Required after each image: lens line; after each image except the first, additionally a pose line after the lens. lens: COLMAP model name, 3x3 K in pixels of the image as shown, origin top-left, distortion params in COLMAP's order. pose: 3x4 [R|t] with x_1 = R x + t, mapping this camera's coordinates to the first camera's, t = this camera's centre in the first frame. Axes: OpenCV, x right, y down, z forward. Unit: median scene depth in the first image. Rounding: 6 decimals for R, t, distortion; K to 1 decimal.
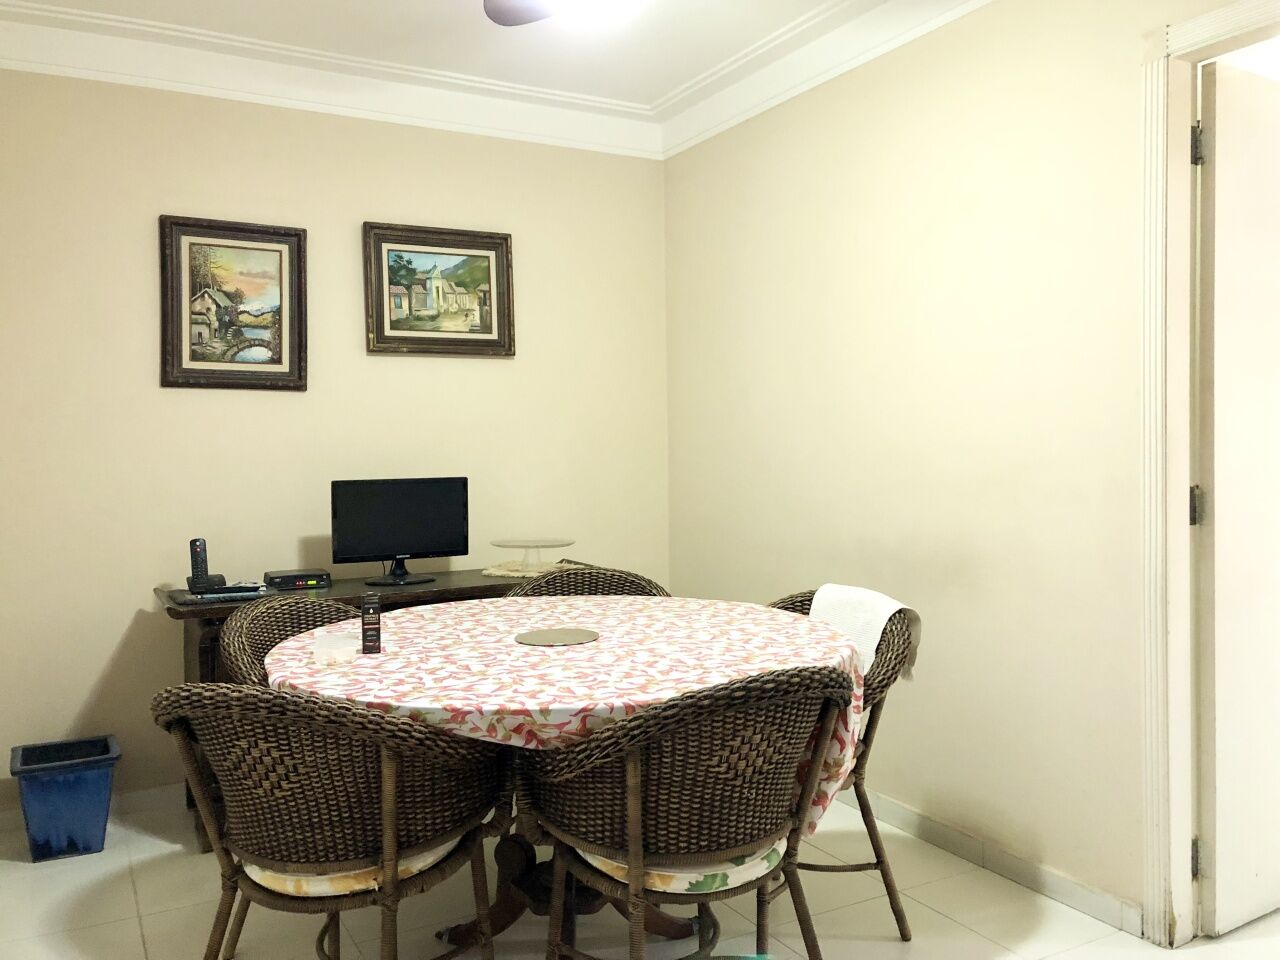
lens RADIAL K [[1051.8, 0, 645.1], [0, 1051.8, 471.9], [0, 0, 1]] dist [0.030567, -0.022731]
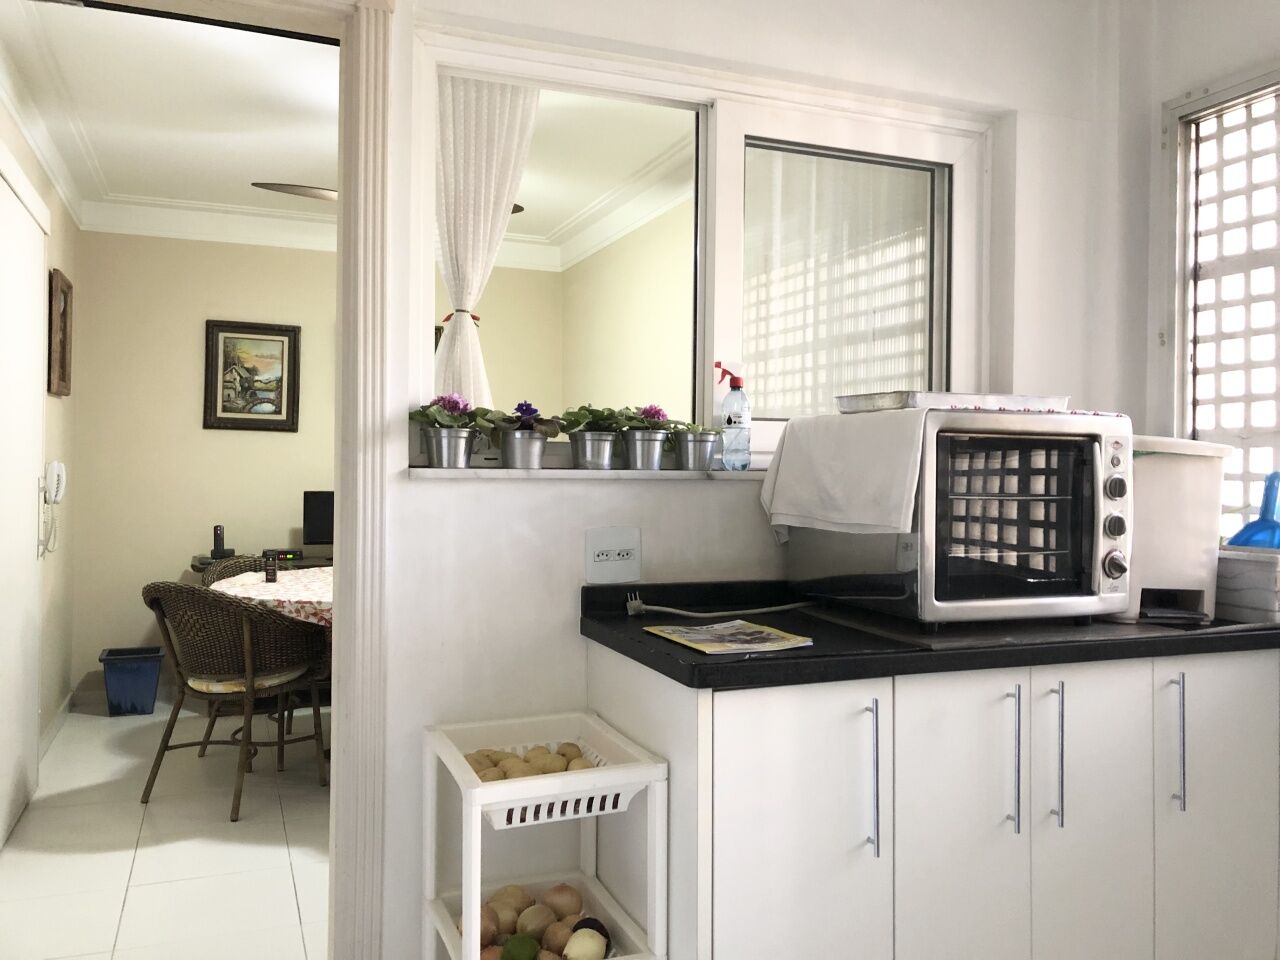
lens RADIAL K [[1051.8, 0, 635.5], [0, 1051.8, 479.0], [0, 0, 1]] dist [0.030567, -0.022731]
pose [[0.991543, 0.027314, -0.126874, 0.373754], [-0.029737, 0.999409, -0.017245, 0.002648], [0.126328, 0.020872, 0.991769, -0.466077]]
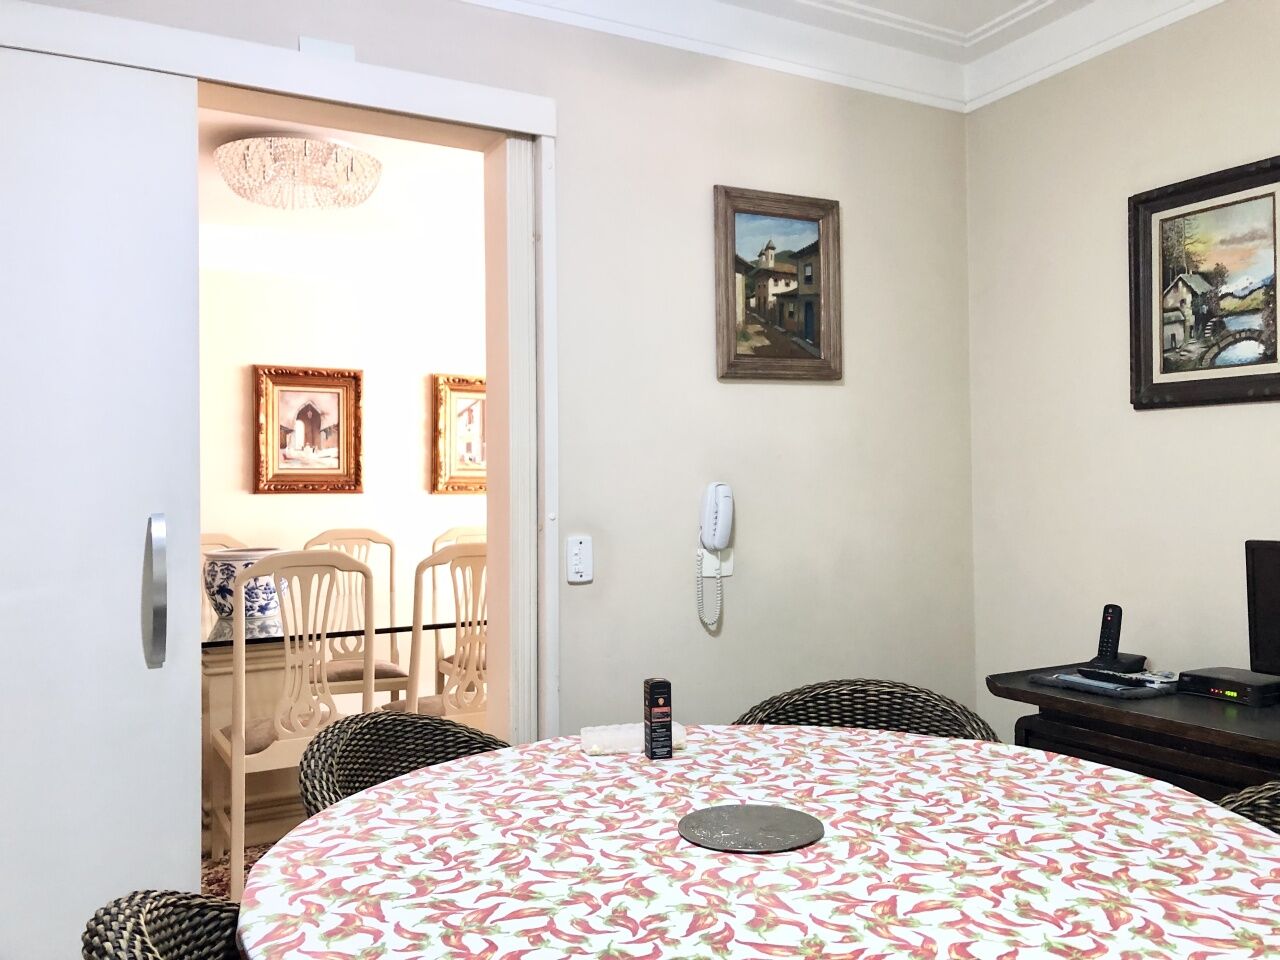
lens RADIAL K [[1051.8, 0, 644.0], [0, 1051.8, 471.9], [0, 0, 1]] dist [0.030567, -0.022731]
pose [[-0.008979, -0.000616, -0.999959, 0.341005], [-0.014560, 0.999894, -0.000485, -0.027038], [0.999854, 0.014555, -0.008987, 0.626175]]
